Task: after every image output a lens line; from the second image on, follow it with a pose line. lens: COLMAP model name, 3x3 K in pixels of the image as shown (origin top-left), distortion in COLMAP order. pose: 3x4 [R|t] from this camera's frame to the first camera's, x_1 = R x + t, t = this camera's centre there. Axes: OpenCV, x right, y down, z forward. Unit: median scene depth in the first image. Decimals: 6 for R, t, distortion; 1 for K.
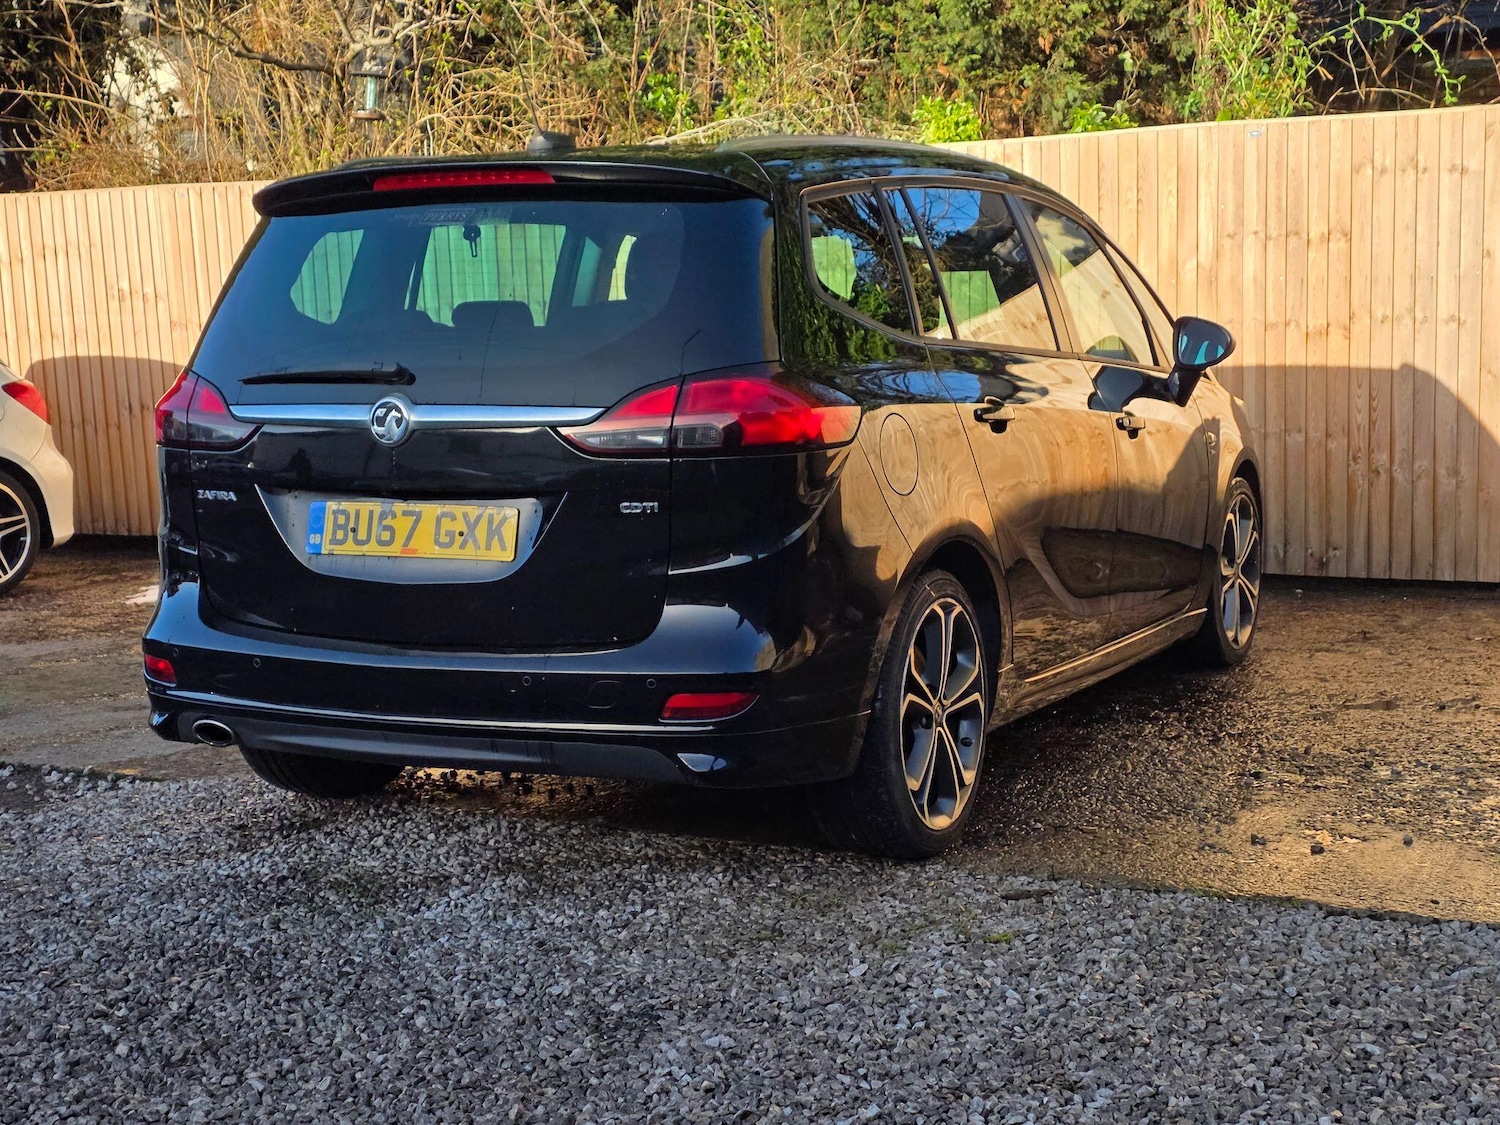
lens RADIAL K [[2138.0, 0, 748.3], [0, 2138.0, 561.5], [0, 0, 1]] dist [0.187915, -0.524572]
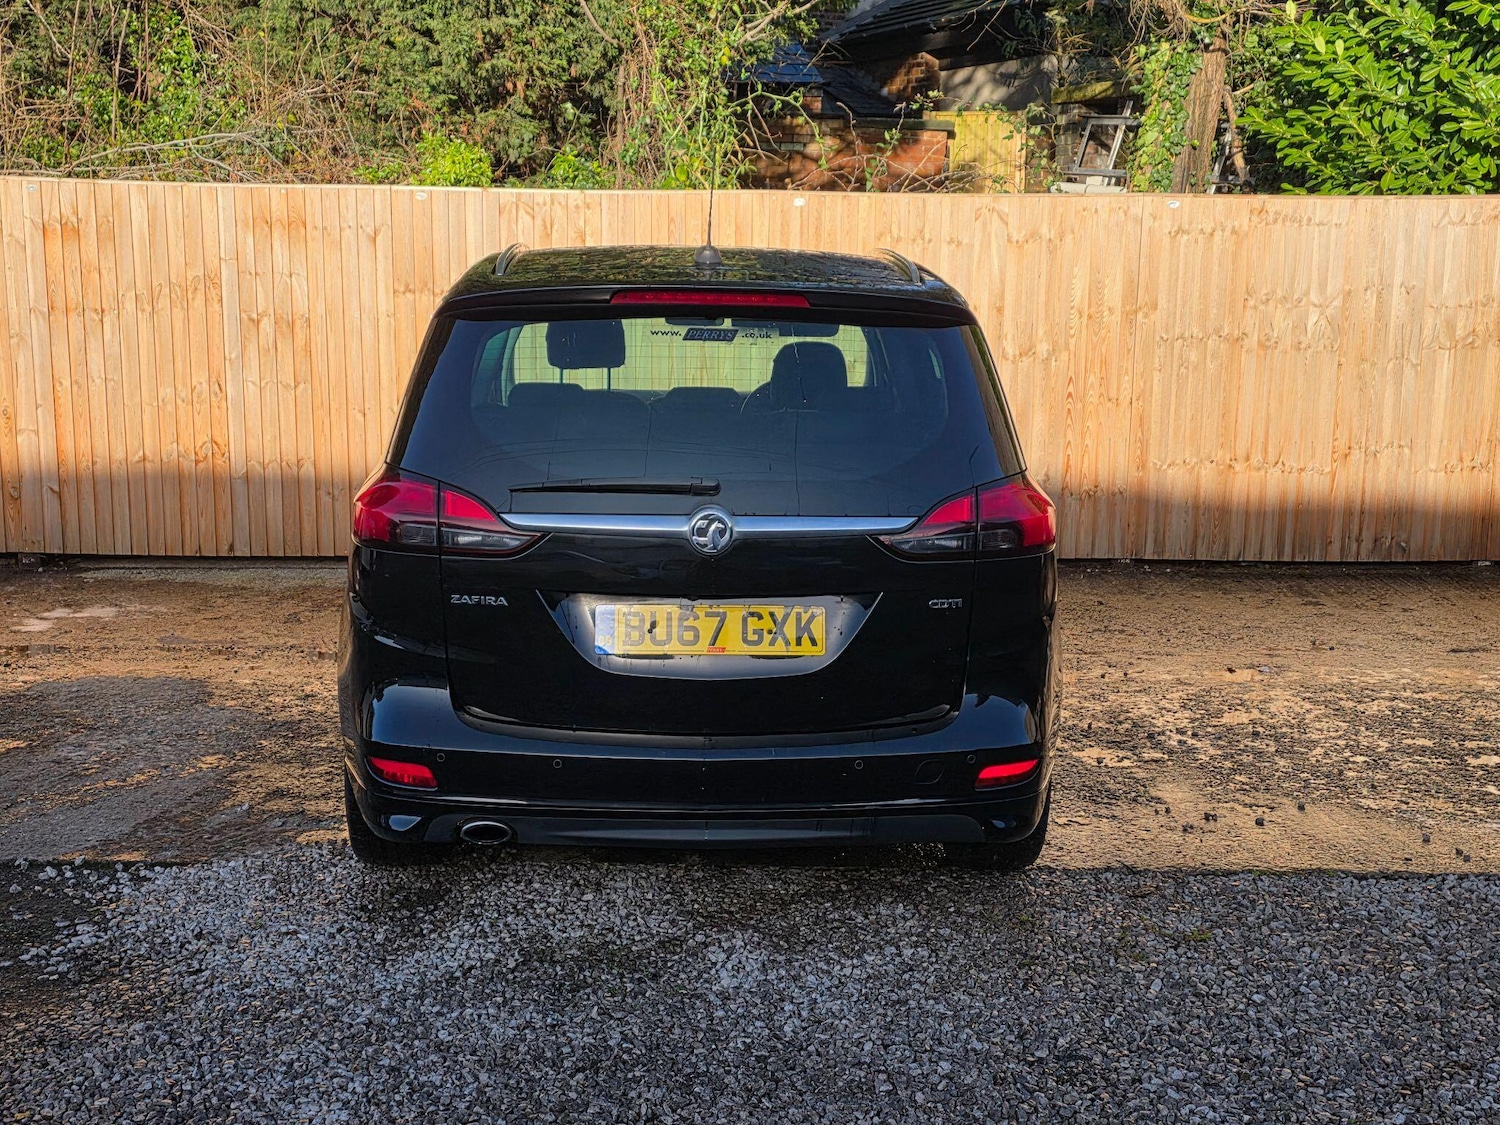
lens RADIAL K [[1809.0, 0, 752.3], [0, 1809.0, 532.3], [0, 0, 1]] dist [0.157644, -0.312298]
pose [[0.875248, -0.038463, 0.482143, -0.515666], [0.022787, 0.999005, 0.038331, -0.087523], [-0.483137, -0.022563, 0.875254, 0.177872]]
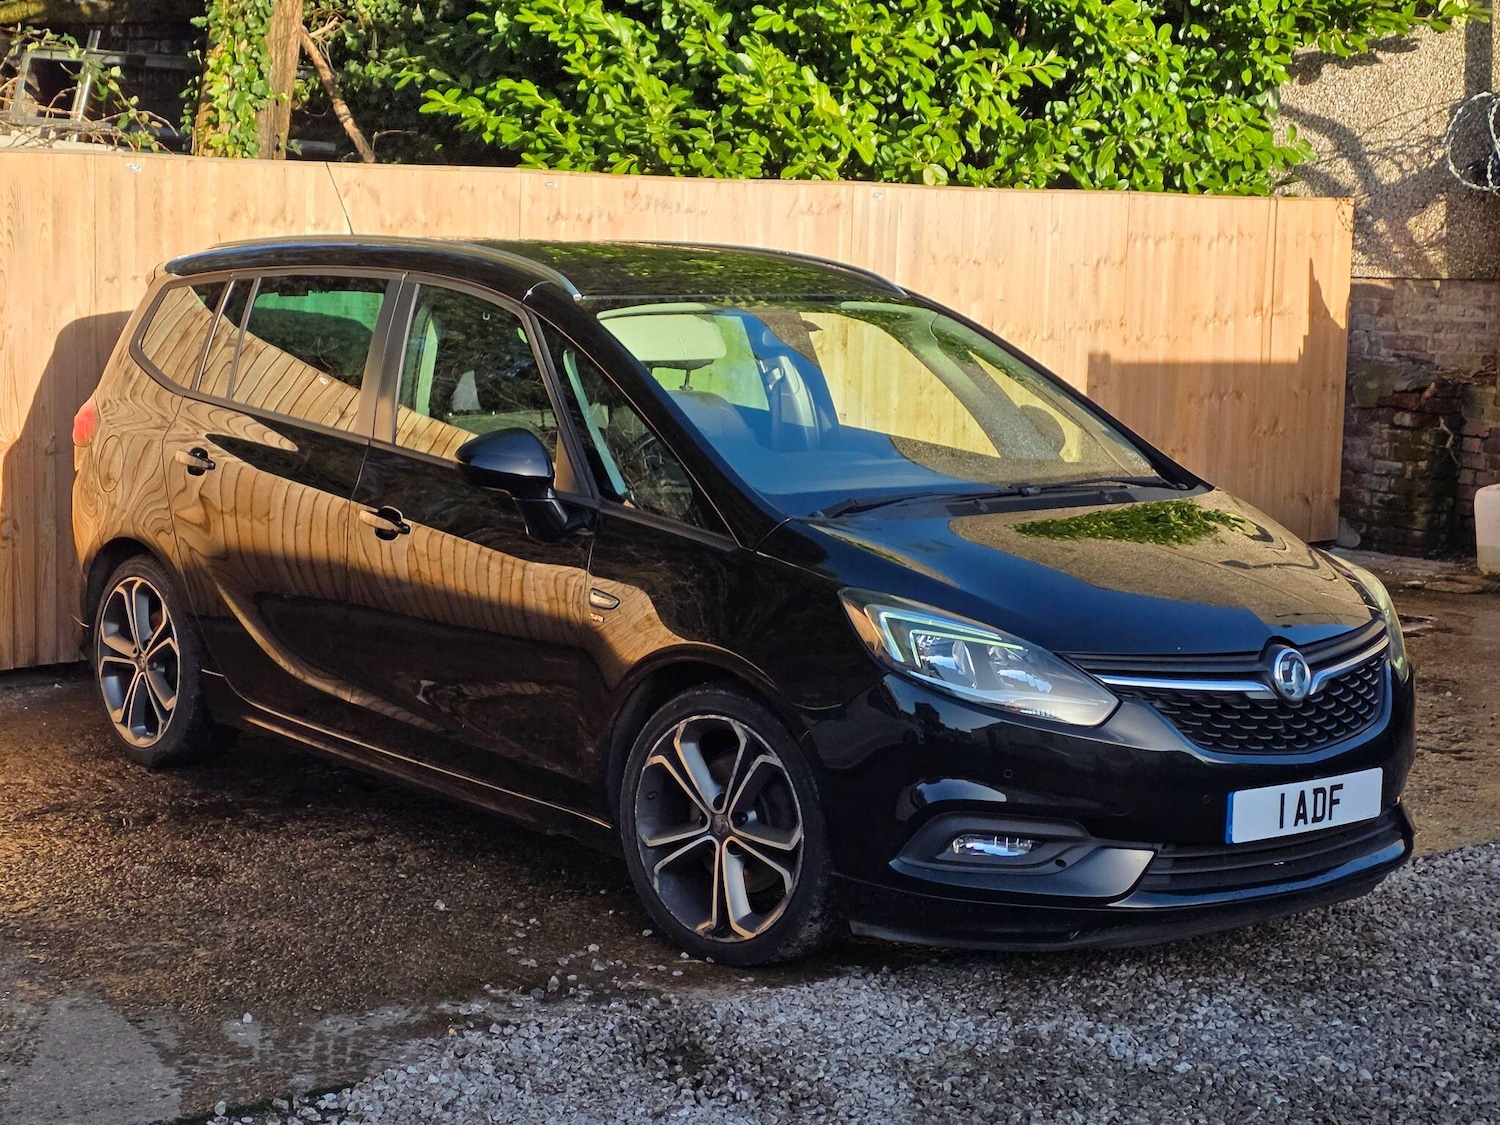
lens RADIAL K [[2572.2, 0, 670.6], [0, 2572.2, 562.6], [0, 0, 1]] dist [0.223470, -0.746142]
pose [[0.405818, -0.078880, 0.910543, -1.164055], [0.082548, 0.995360, 0.049437, -0.121644], [-0.910218, 0.055101, 0.410447, 0.633747]]
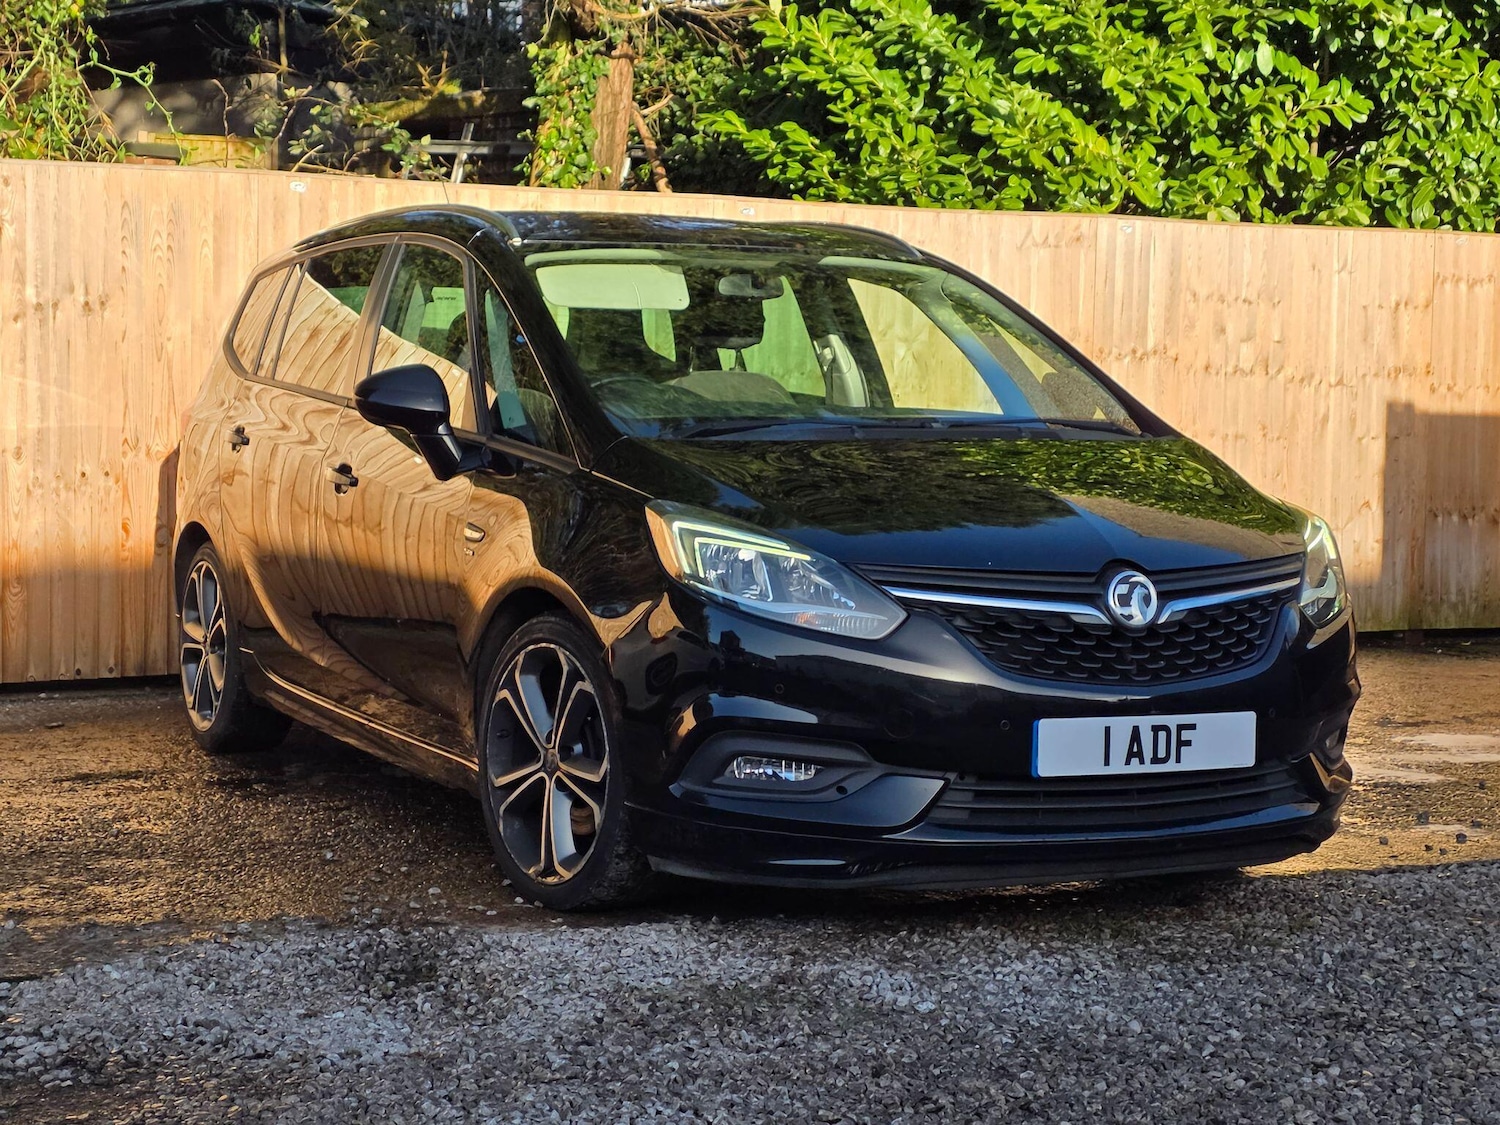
lens RADIAL K [[2574.6, 0, 715.9], [0, 2574.6, 534.8], [0, 0, 1]] dist [0.172604, -0.288550]
pose [[0.597649, -0.007234, 0.801725, -0.942909], [0.067999, 0.996814, -0.041695, 0.011761], [-0.798869, 0.079436, 0.596237, 0.374168]]
